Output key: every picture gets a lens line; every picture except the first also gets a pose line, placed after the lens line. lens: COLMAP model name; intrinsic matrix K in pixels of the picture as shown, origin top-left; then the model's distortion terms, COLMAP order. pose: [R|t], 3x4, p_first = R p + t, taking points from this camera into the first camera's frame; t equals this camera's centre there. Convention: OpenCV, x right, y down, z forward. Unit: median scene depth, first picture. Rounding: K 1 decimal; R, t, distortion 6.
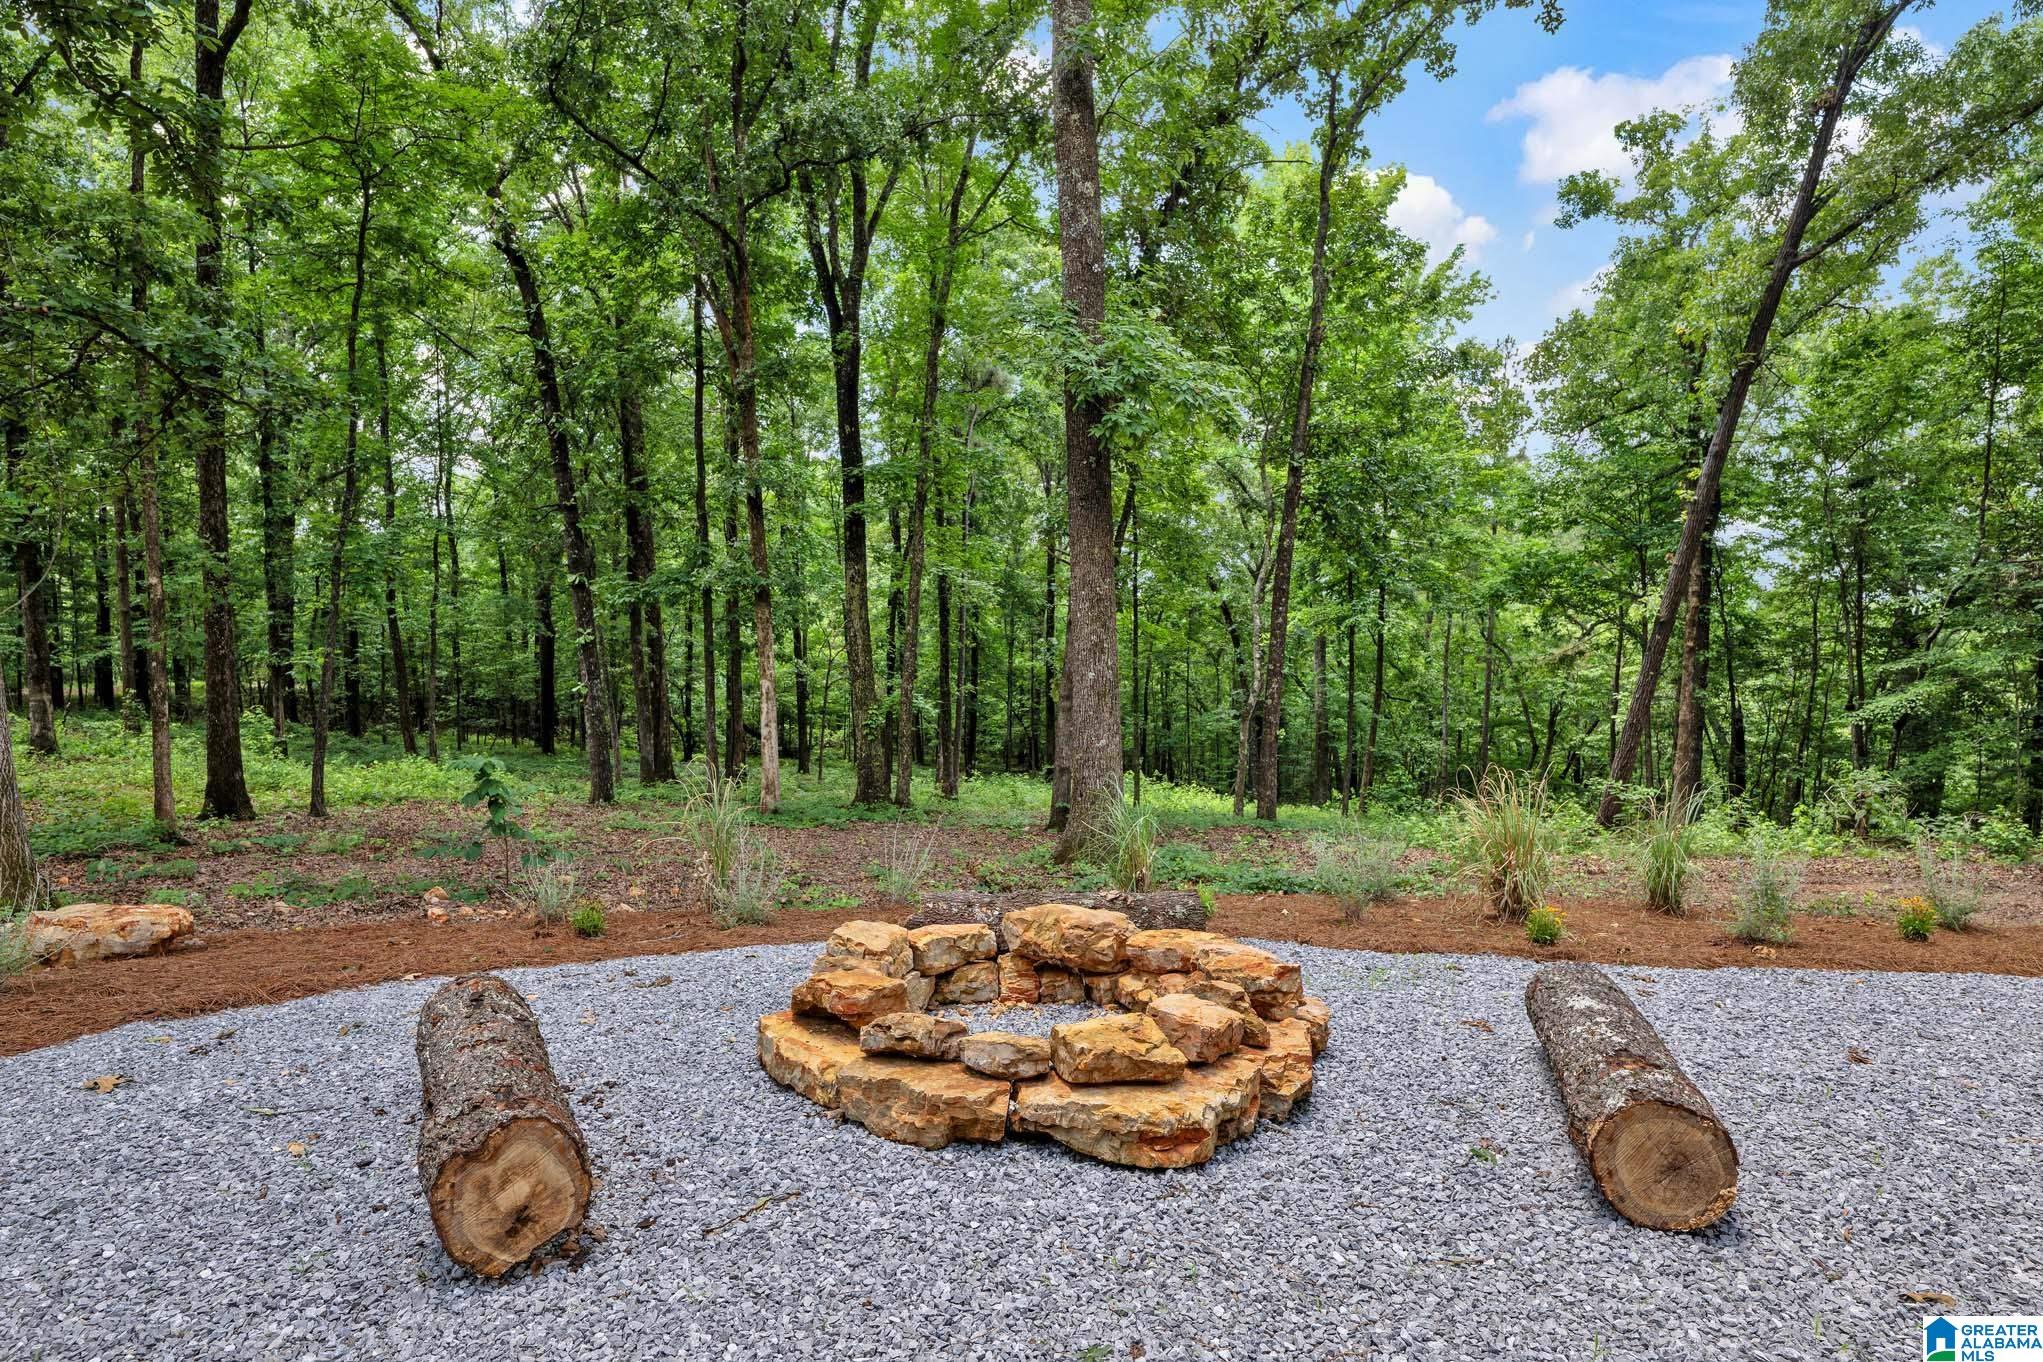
lens RADIAL K [[1105.8, 0, 1022.6], [0, 1105.8, 679.6], [0, 0, 1]] dist [0.004041, 0.000818]
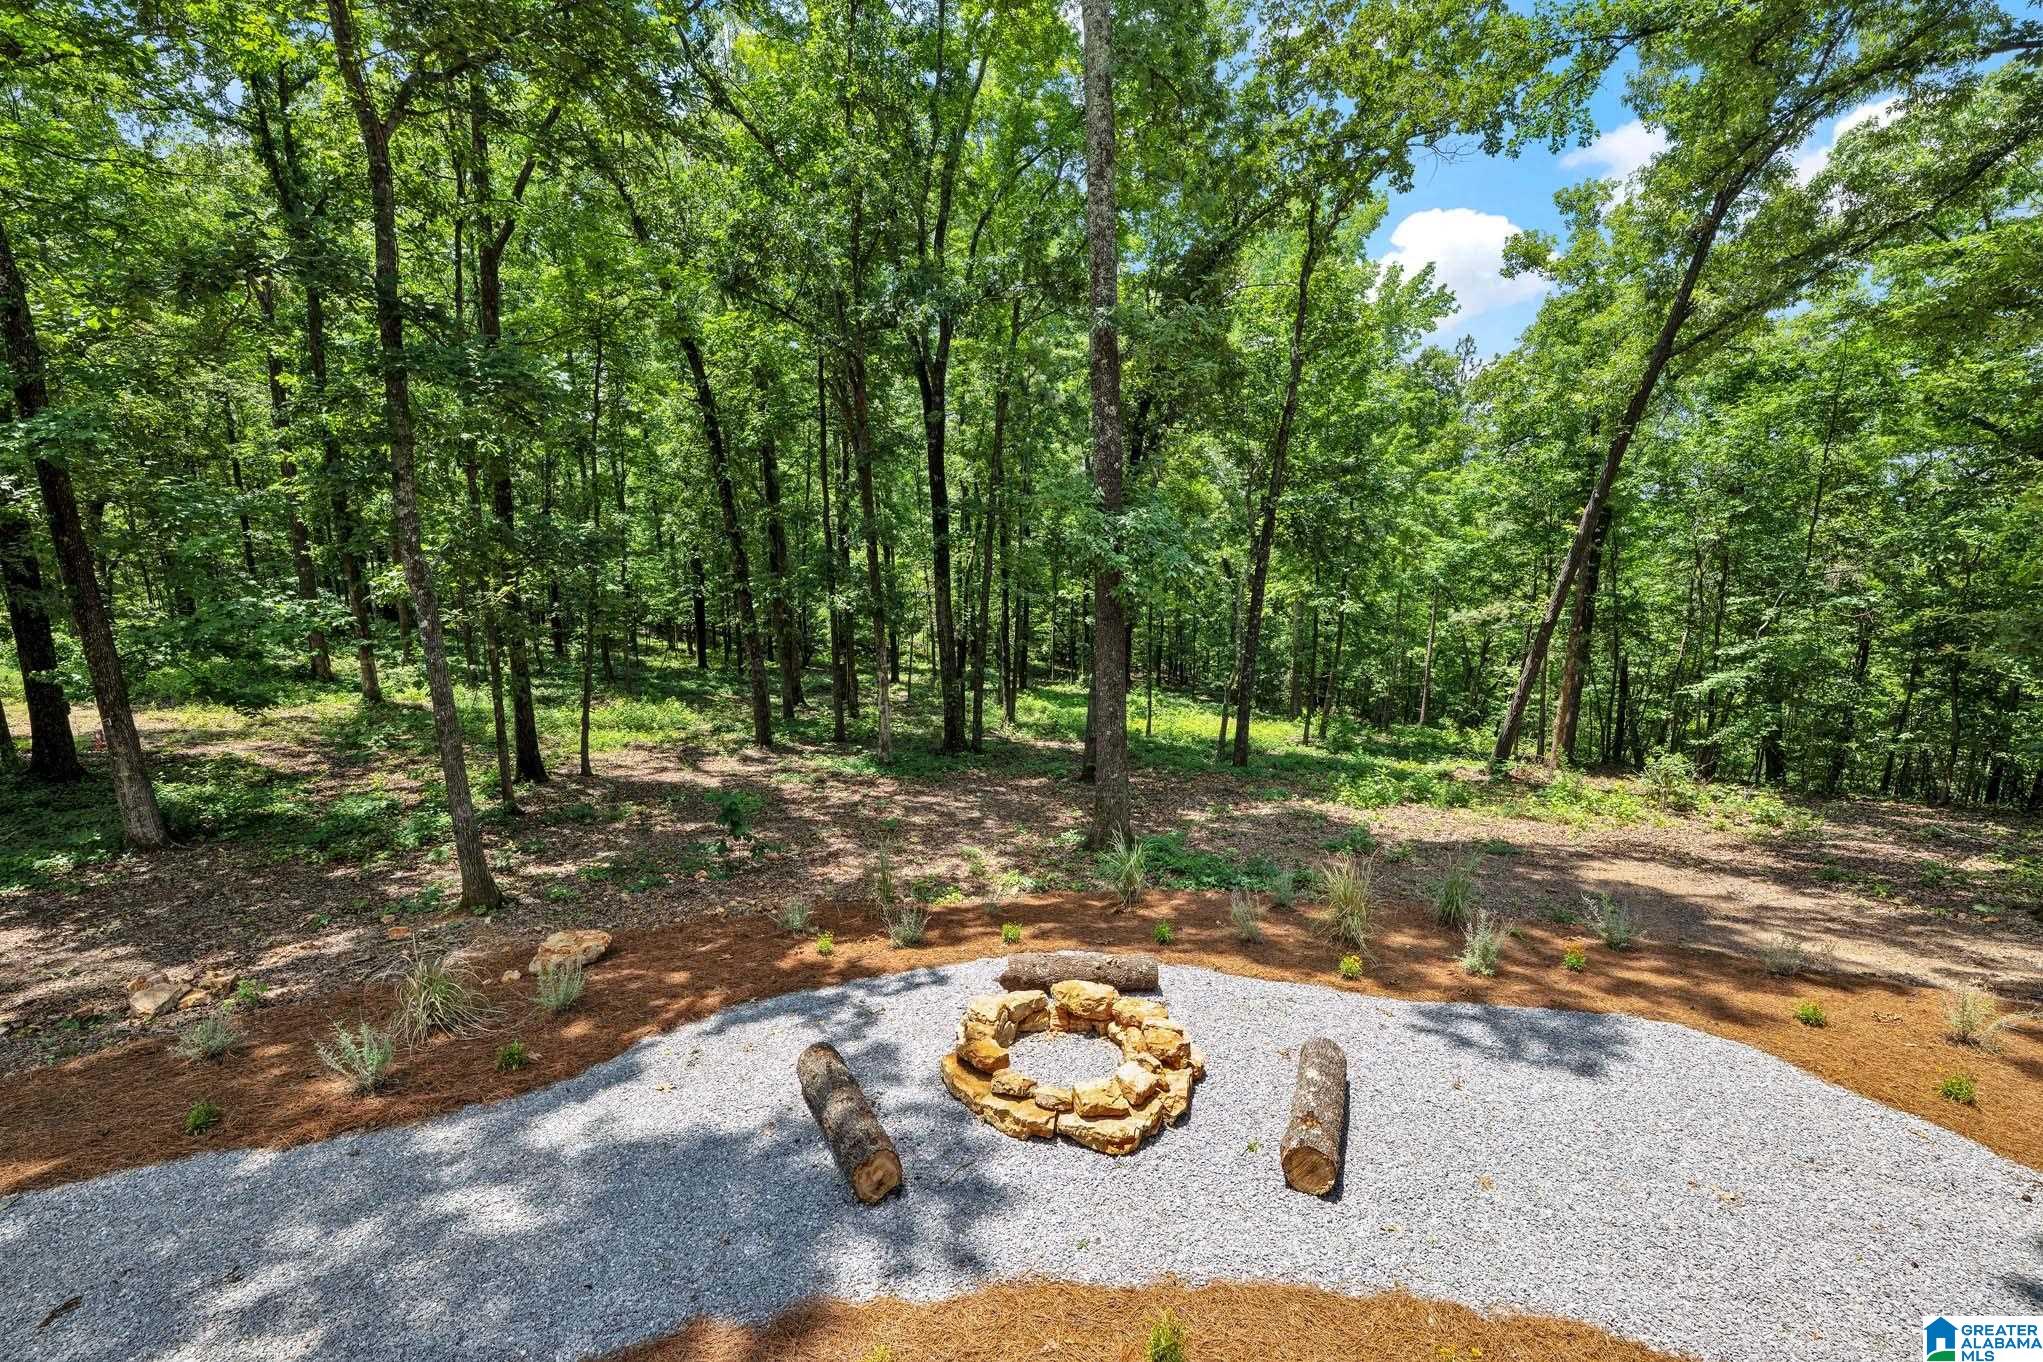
lens RADIAL K [[928.7, 0, 1024.9], [0, 928.7, 675.8], [0, 0, 1]] dist [-0.000105, -0.000185]
pose [[0.999055, 0.010948, -0.042055, -0.002566], [-0.005158, 0.990782, 0.135370, -0.738888], [0.043150, -0.135025, 0.989902, -0.757772]]
